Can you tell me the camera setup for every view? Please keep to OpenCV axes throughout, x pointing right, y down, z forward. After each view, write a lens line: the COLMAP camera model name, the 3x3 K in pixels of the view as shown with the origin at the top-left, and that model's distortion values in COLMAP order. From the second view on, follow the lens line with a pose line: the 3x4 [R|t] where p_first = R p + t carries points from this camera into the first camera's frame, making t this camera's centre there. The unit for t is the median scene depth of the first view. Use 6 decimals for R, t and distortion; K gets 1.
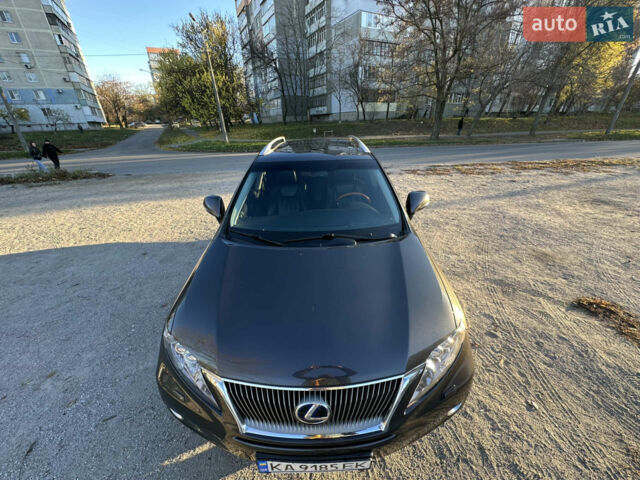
lens RADIAL K [[256.6, 0, 320.0], [0, 256.6, 240.0], [0, 0, 1]] dist [-0.002751, 0.000298]
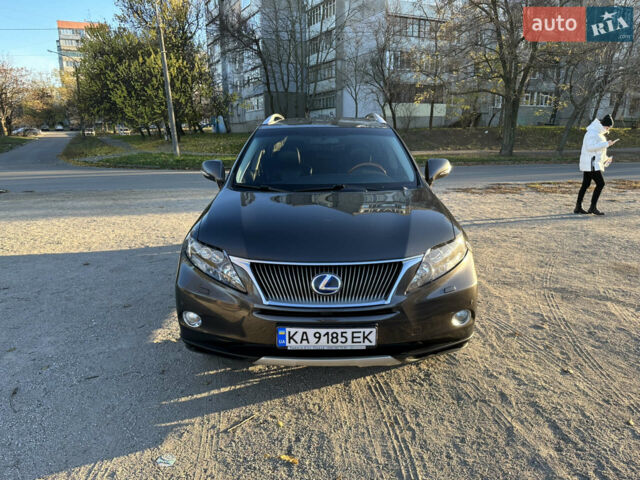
lens RADIAL K [[456.2, 0, 320.0], [0, 456.2, 240.0], [0, 0, 1]] dist [0.036451, -0.048433]
pose [[0.999844, 0.017080, -0.004428, -0.004697], [-0.017627, 0.978332, -0.206292, 0.081941], [0.000809, 0.206338, 0.978480, -0.098950]]
